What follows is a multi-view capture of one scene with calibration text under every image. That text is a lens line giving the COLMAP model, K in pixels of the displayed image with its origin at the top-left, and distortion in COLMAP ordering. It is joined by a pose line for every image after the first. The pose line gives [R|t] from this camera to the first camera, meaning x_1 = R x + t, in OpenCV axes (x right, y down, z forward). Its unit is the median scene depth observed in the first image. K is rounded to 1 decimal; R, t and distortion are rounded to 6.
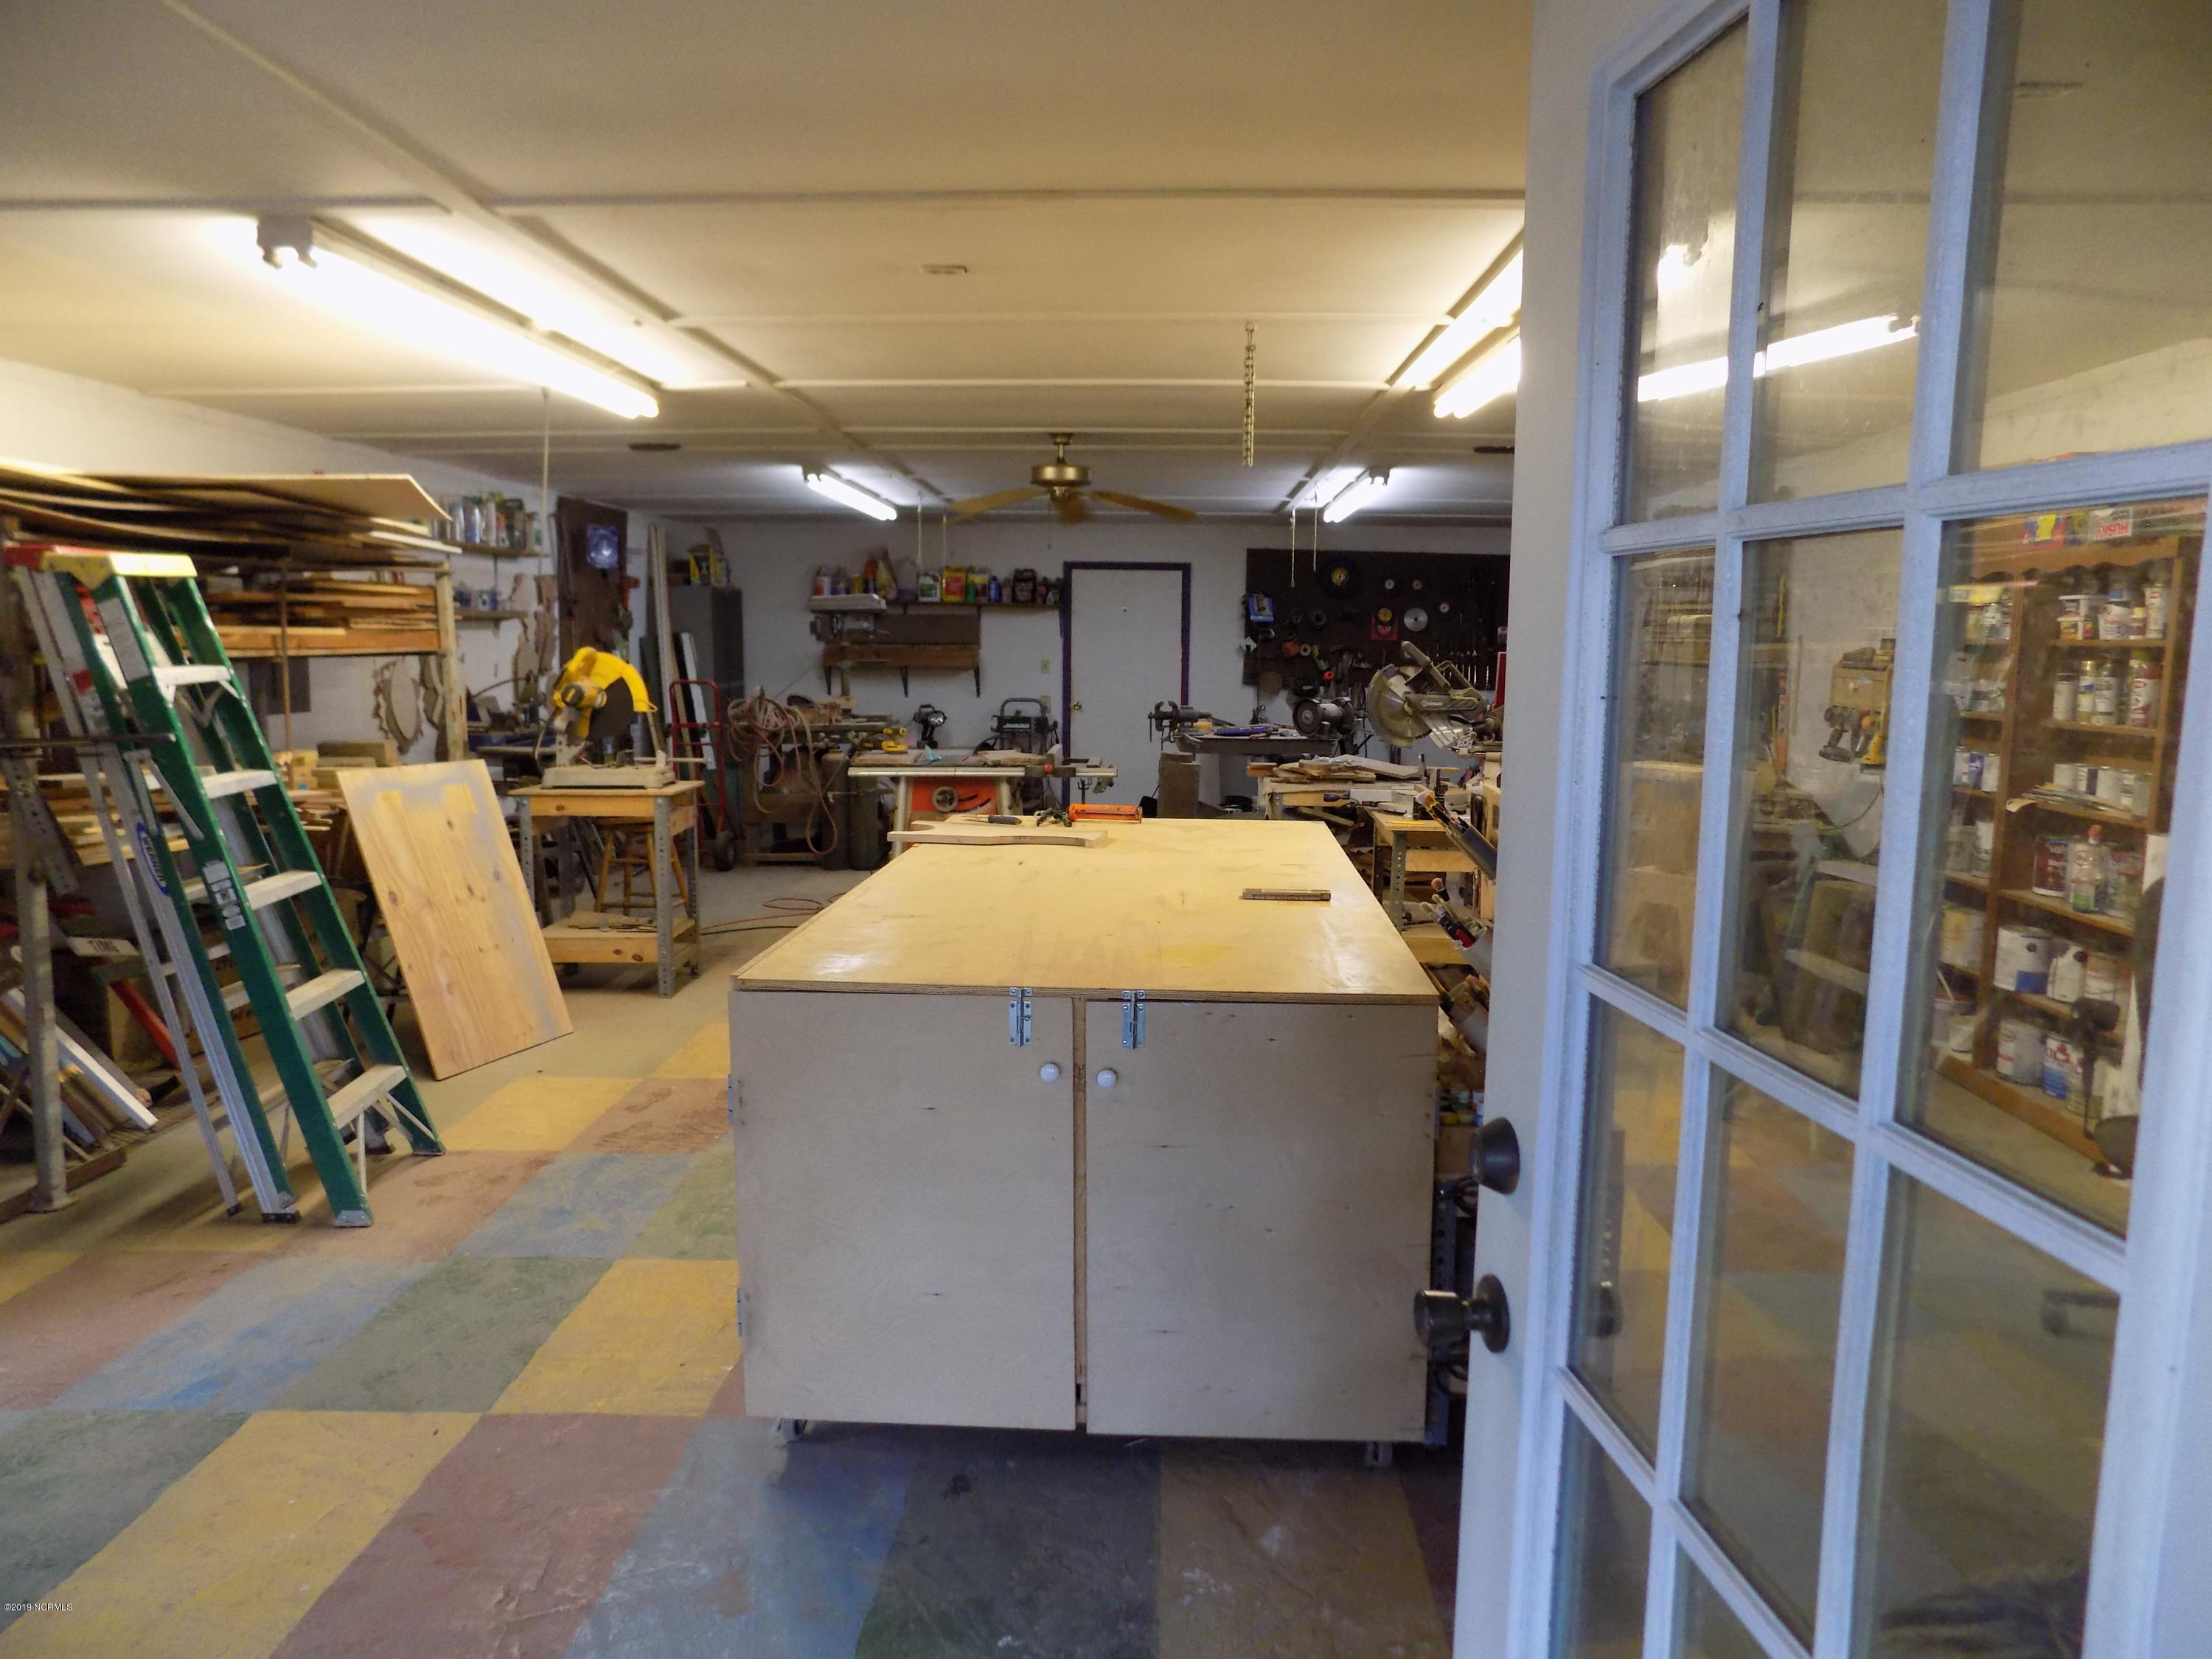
lens RADIAL K [[1503.4, 0, 1102.0], [0, 1503.4, 799.1], [0, 0, 1]] dist [-0.071551, 0.076559]
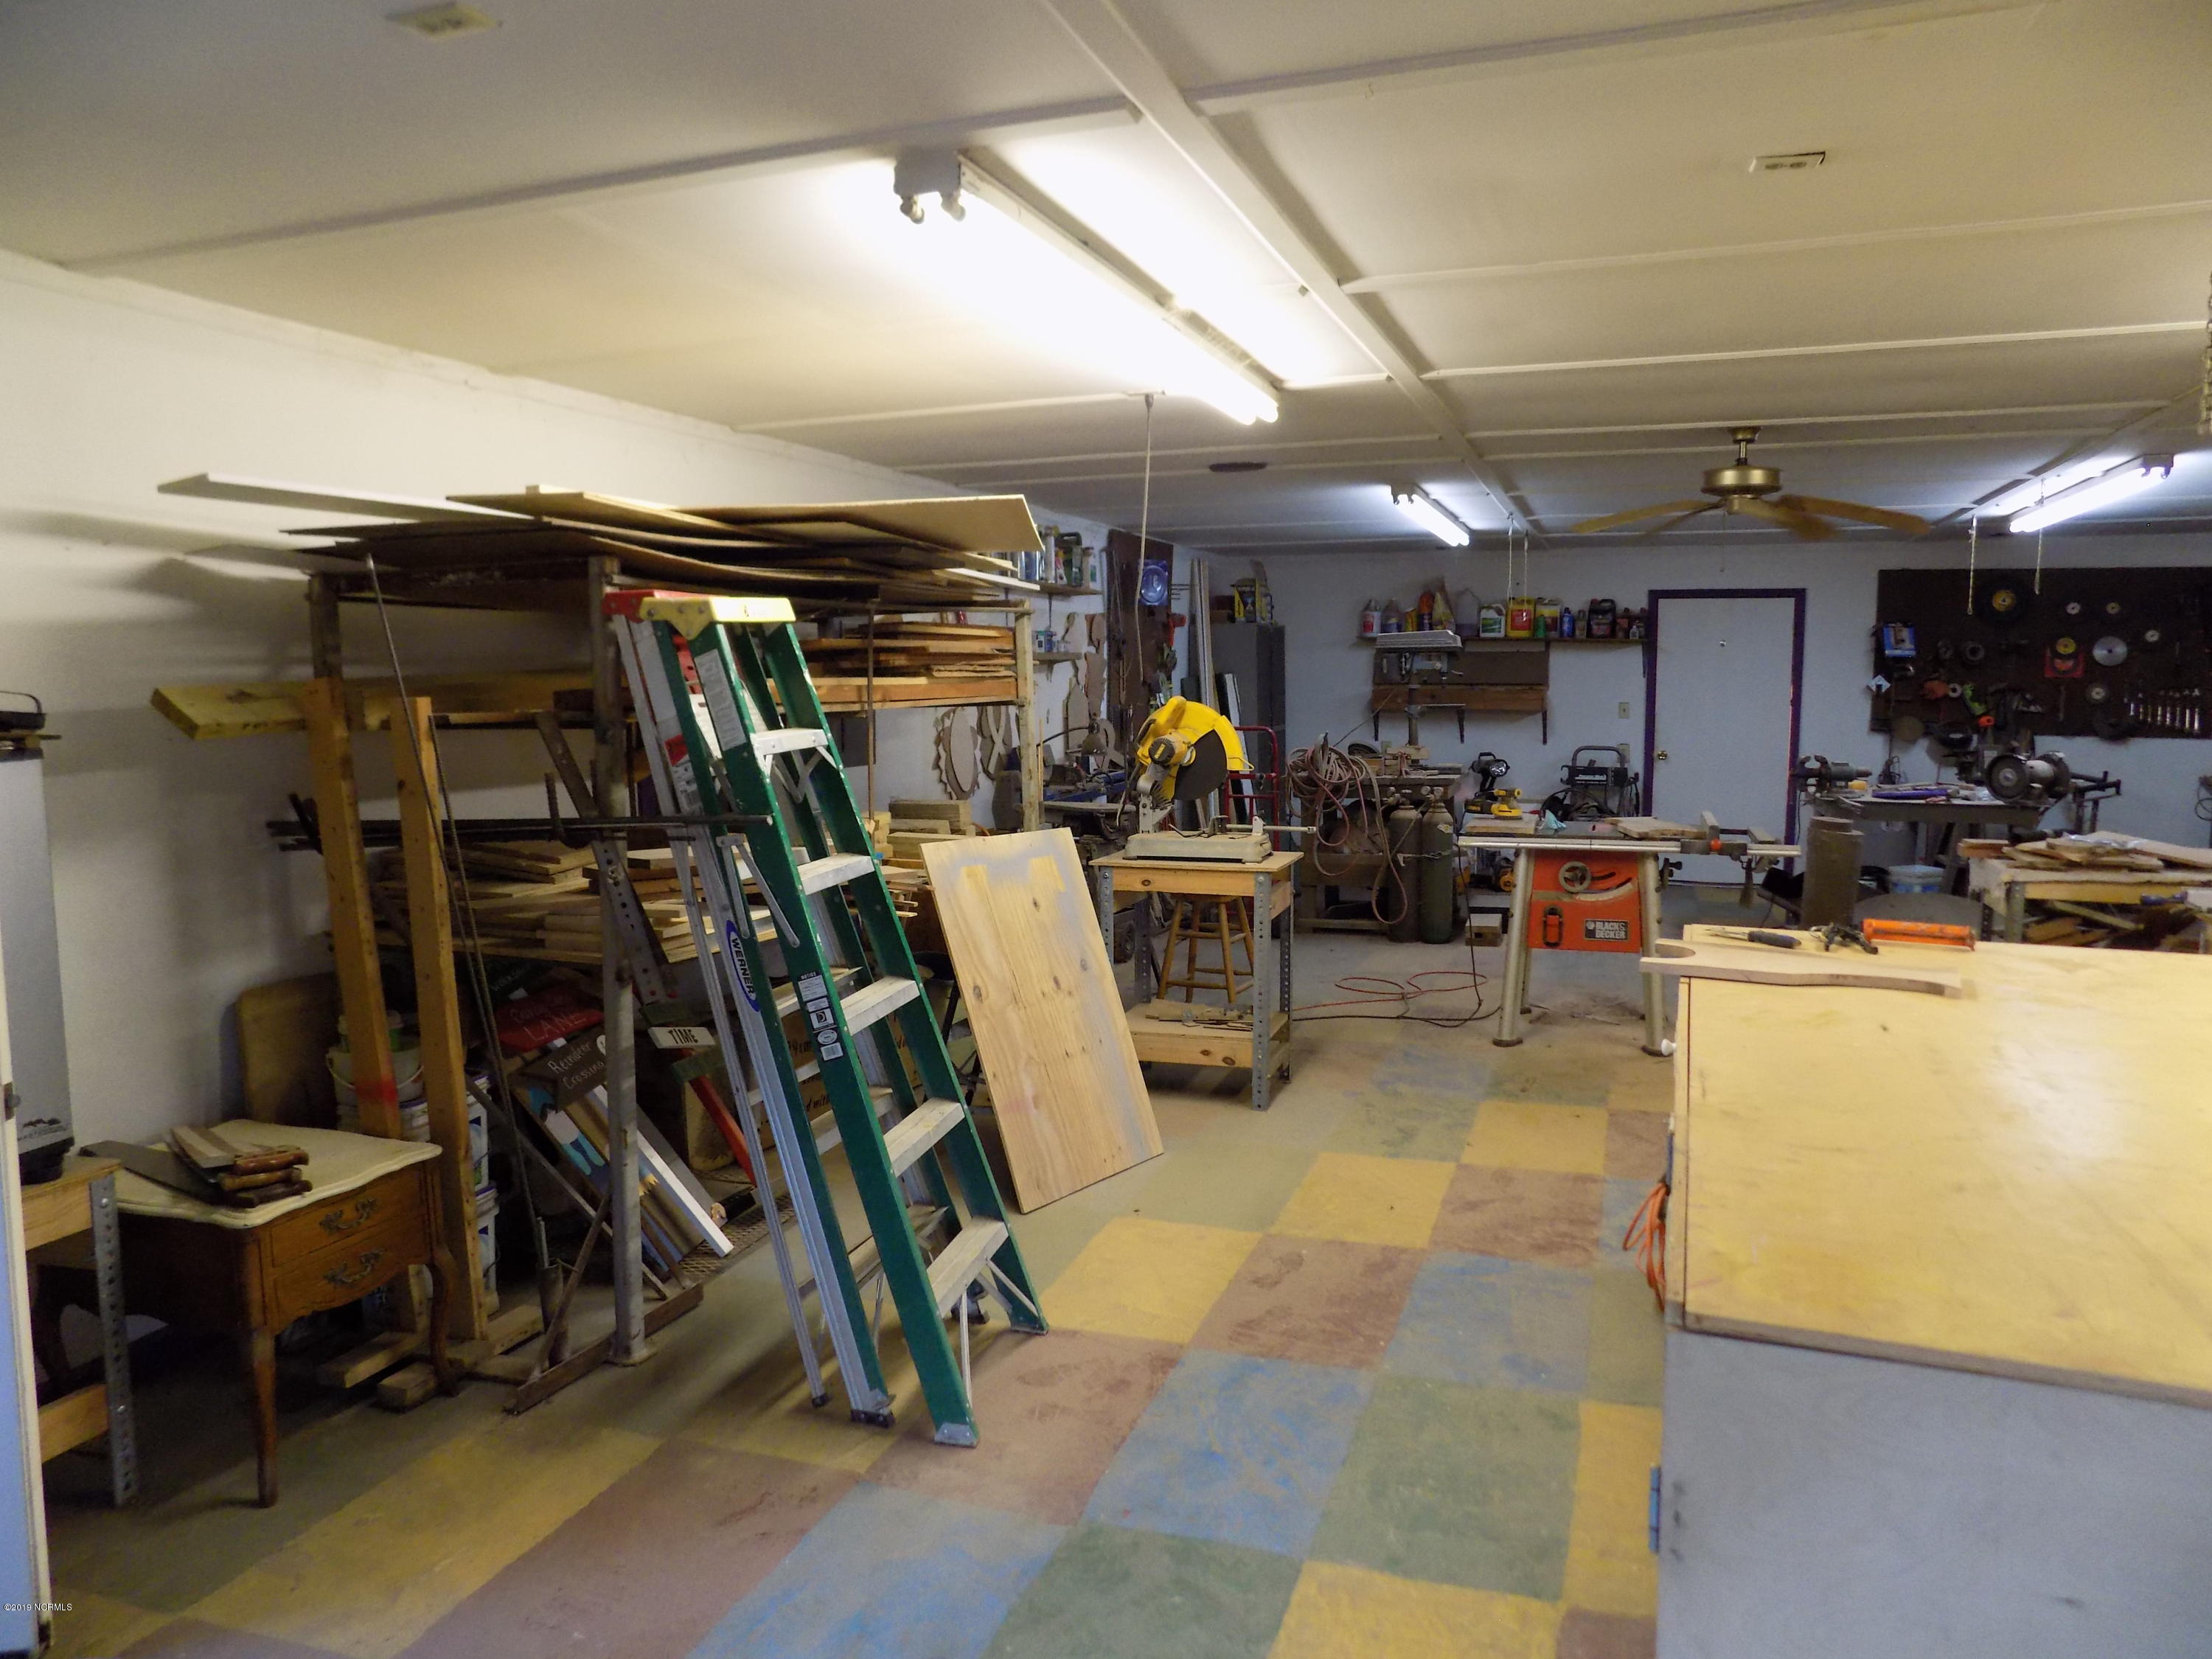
lens RADIAL K [[1503.4, 0, 1102.0], [0, 1503.4, 799.1], [0, 0, 1]] dist [-0.071551, 0.076559]
pose [[0.951488, 0.018193, -0.307147, -0.132269], [-0.025045, 0.999517, -0.018384, -0.028037], [0.306664, 0.025185, 0.951484, 0.178075]]
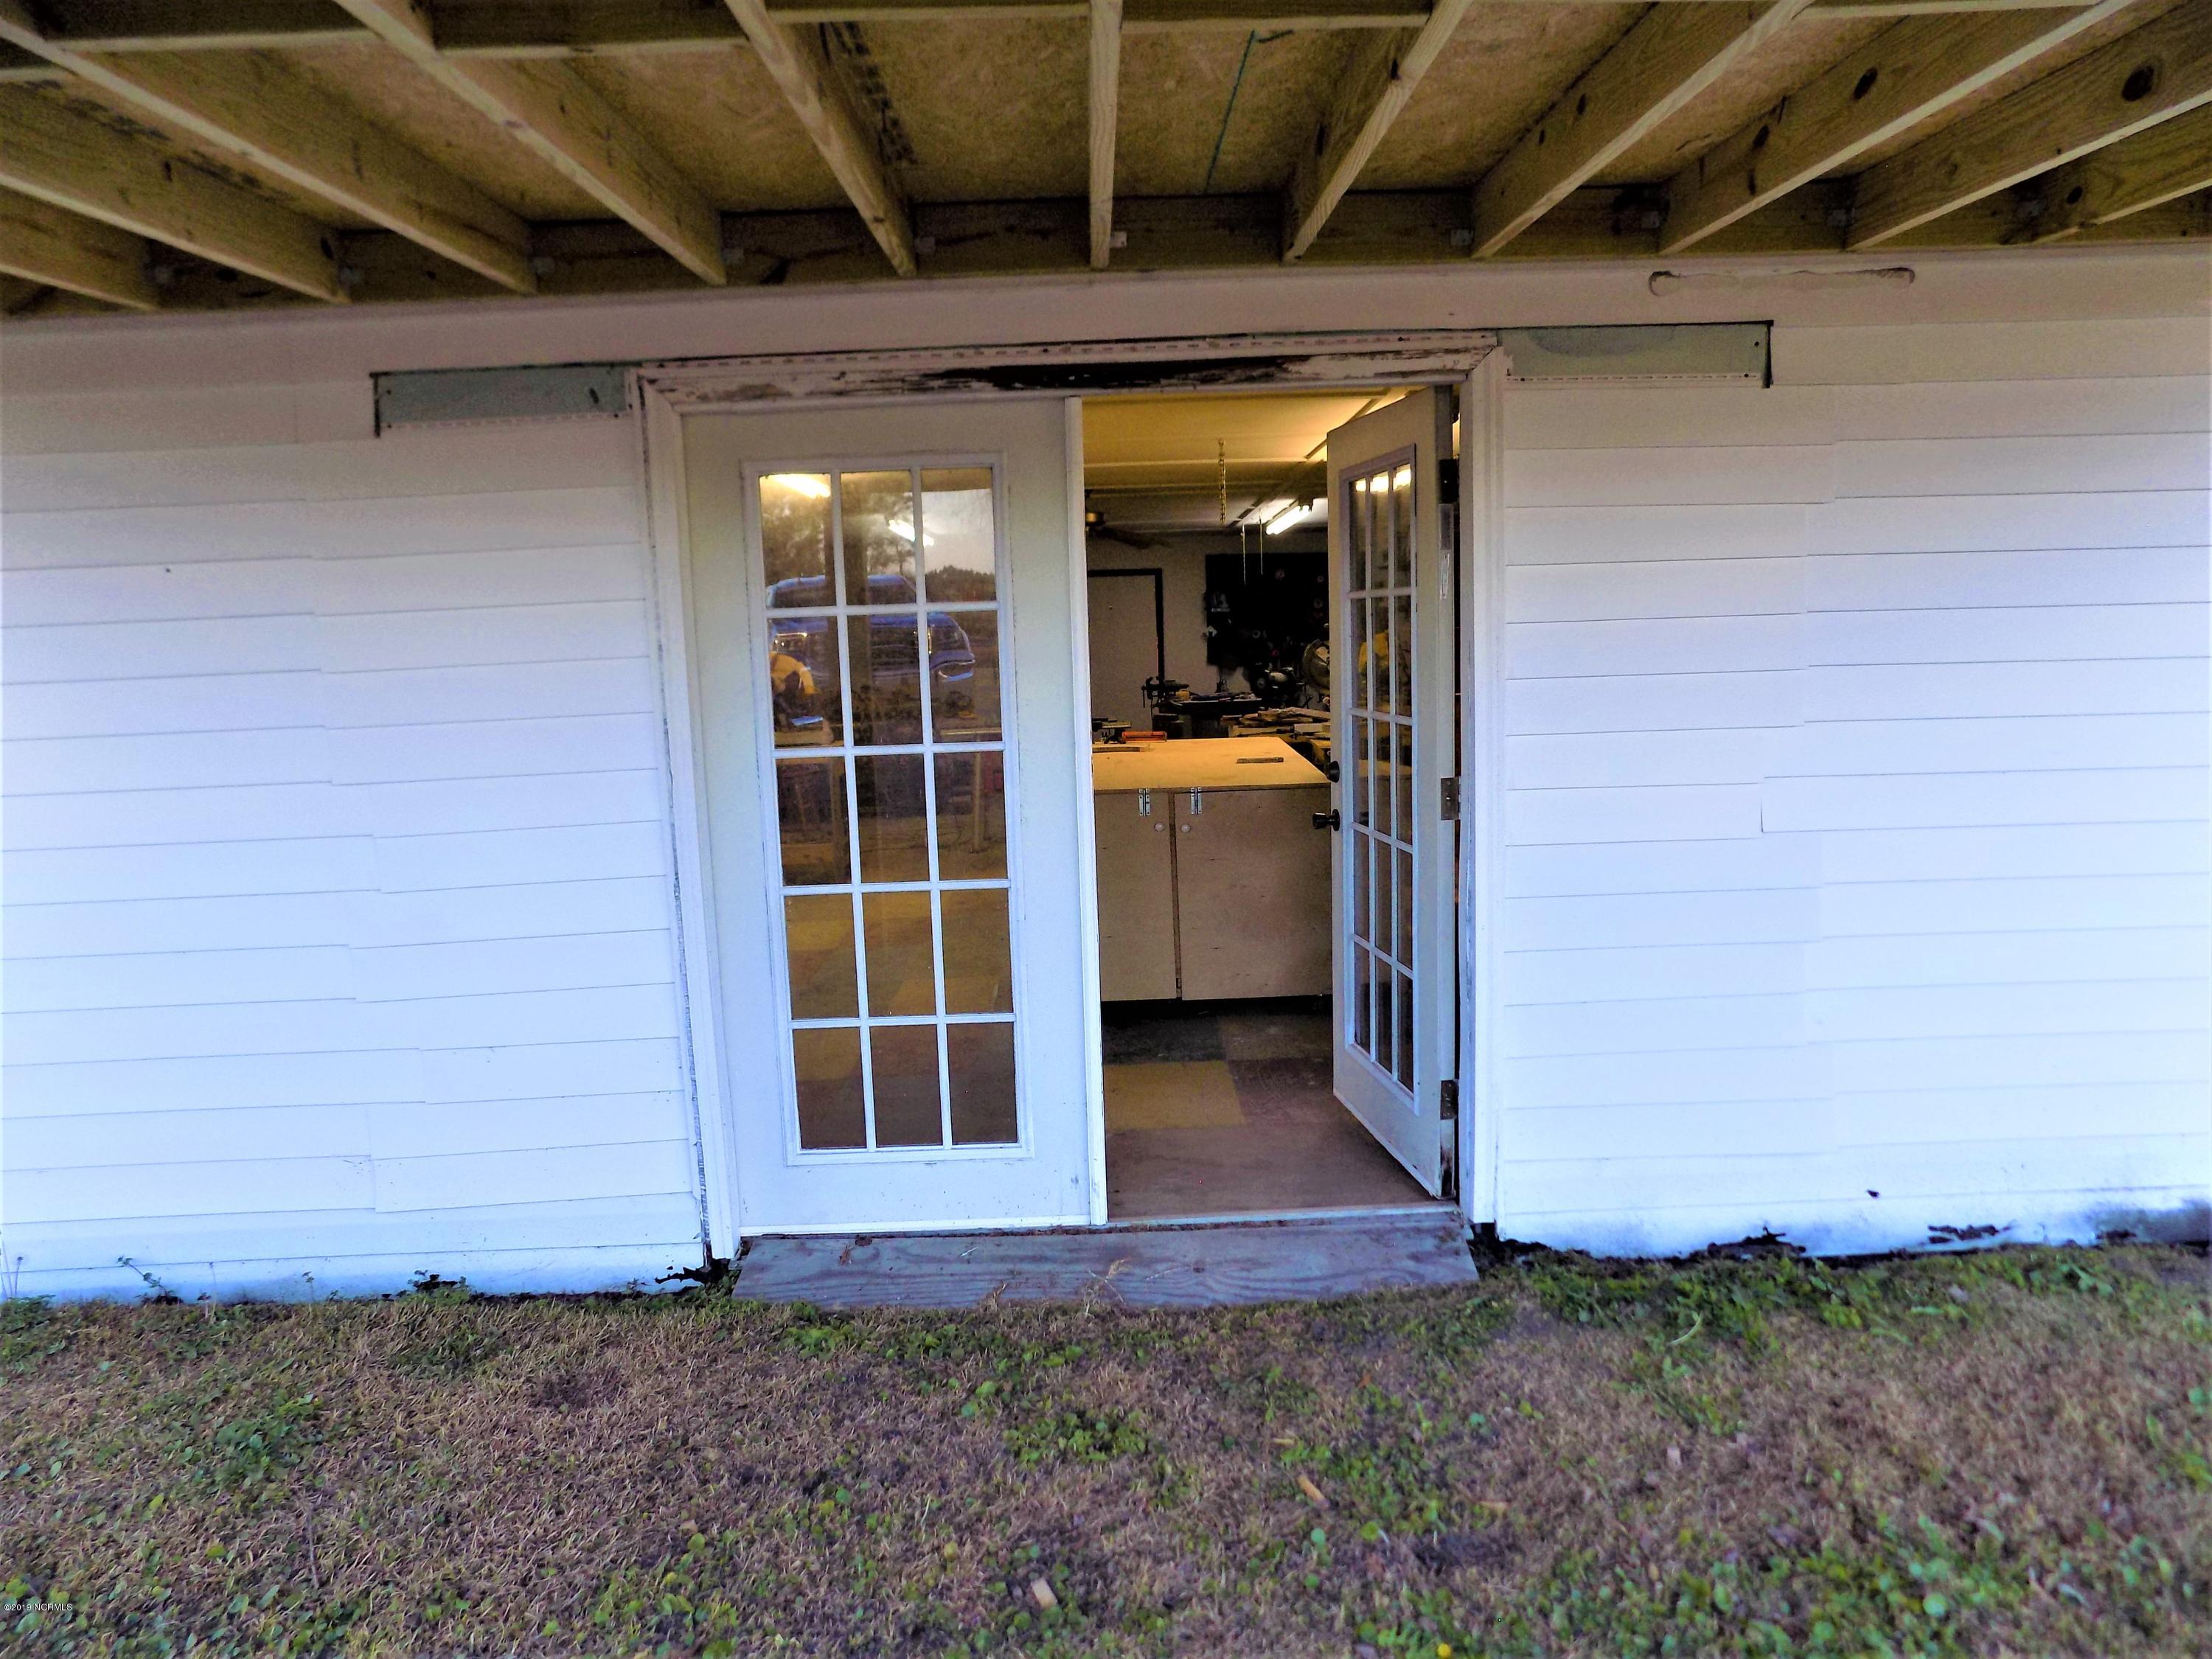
lens RADIAL K [[1487.3, 0, 1115.3], [0, 1487.3, 818.0], [0, 0, 1]] dist [-0.078004, 0.069119]
pose [[0.998100, -0.047716, 0.038979, -0.083045], [0.047025, 0.998723, 0.018449, 0.057212], [-0.039809, -0.016581, 0.999070, -0.527553]]
